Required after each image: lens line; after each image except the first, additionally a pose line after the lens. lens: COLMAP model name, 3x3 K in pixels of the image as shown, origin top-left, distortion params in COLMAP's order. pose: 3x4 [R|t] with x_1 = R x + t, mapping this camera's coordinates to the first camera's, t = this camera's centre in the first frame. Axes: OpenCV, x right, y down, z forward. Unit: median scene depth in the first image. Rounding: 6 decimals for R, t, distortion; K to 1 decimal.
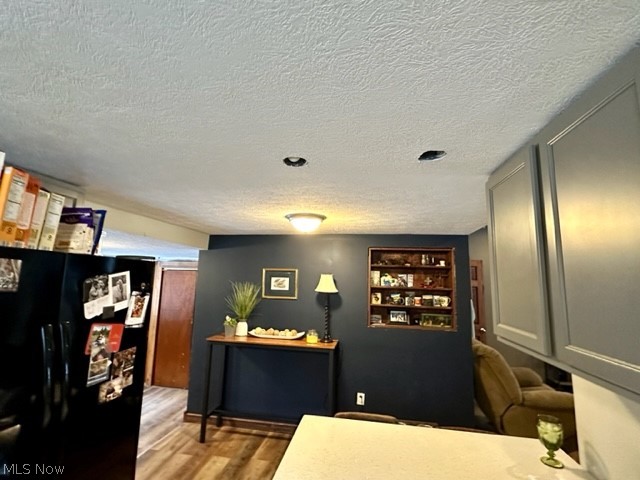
lens RADIAL K [[300.0, 0, 320.7], [0, 300.0, 239.6], [0, 0, 1]] dist [-0.001319, -0.000169]
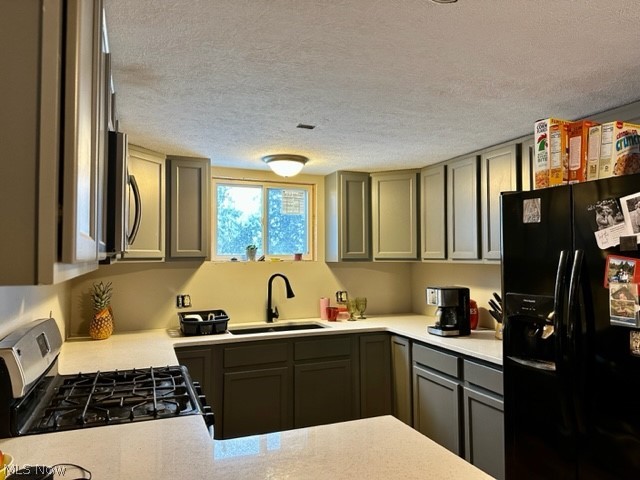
lens RADIAL K [[446.5, 0, 319.7], [0, 446.5, 240.7], [0, 0, 1]] dist [-0.000036, -0.000005]
pose [[-0.847819, -0.041074, -0.528693, 0.637137], [0.053903, 0.985157, -0.162976, 0.400983], [0.527540, -0.166672, -0.833020, 1.627677]]
